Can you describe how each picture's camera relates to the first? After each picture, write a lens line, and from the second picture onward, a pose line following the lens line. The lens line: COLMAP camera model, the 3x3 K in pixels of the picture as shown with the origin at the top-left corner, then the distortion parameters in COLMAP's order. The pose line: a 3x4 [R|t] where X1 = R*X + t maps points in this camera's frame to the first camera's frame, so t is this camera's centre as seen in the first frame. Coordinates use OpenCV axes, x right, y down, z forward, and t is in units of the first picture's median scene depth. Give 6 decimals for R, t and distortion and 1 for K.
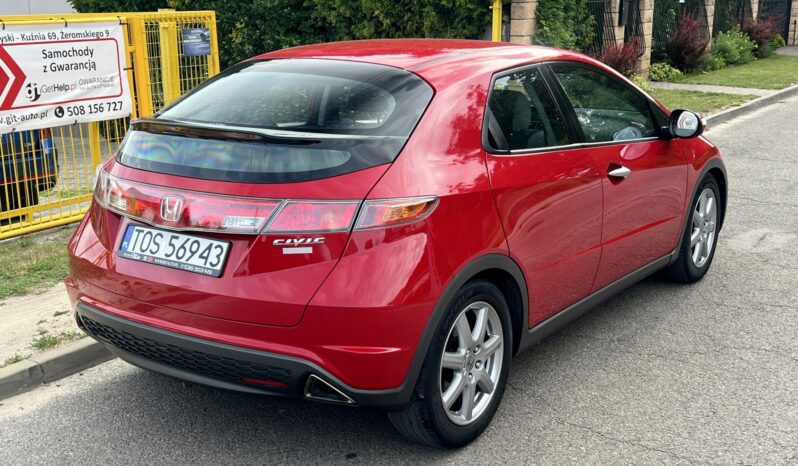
lens RADIAL K [[980.8, 0, 399.0], [0, 980.8, 233.0], [0, 0, 1]] dist [0.198488, -0.578480]
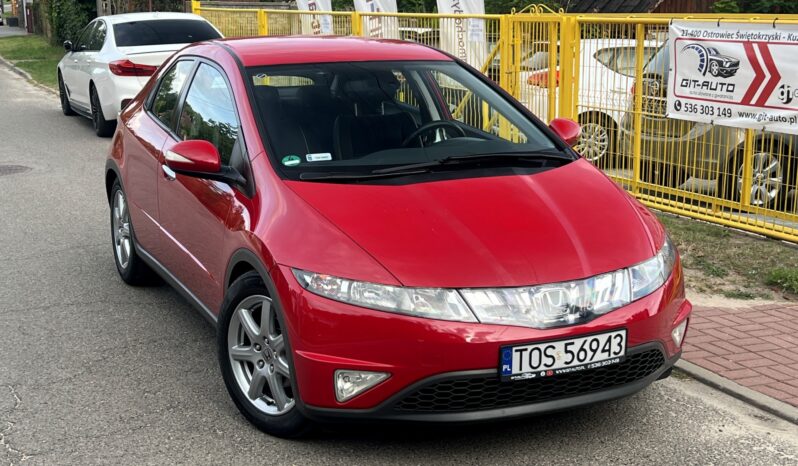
lens RADIAL K [[1089.8, 0, 399.0], [0, 1089.8, 233.0], [0, 0, 1]] dist [0.214222, -0.705170]
pose [[-0.505863, 0.186999, -0.842101, 1.283477], [-0.196601, 0.925534, 0.323628, -0.498330], [0.839911, 0.329269, -0.431430, 2.049076]]
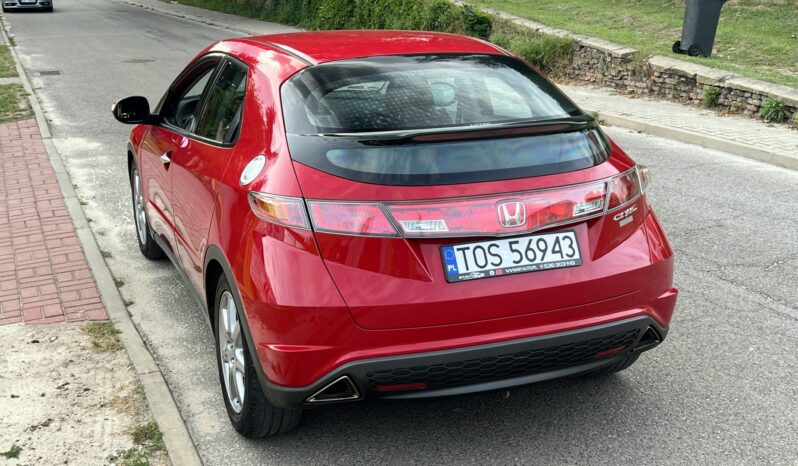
lens RADIAL K [[980.8, 0, 399.0], [0, 980.8, 233.0], [0, 0, 1]] dist [0.198488, -0.578480]
pose [[0.552105, -0.215205, 0.805523, -0.962488], [0.203140, 0.971722, 0.120375, -0.129963], [-0.808650, 0.097174, 0.580209, 0.483514]]
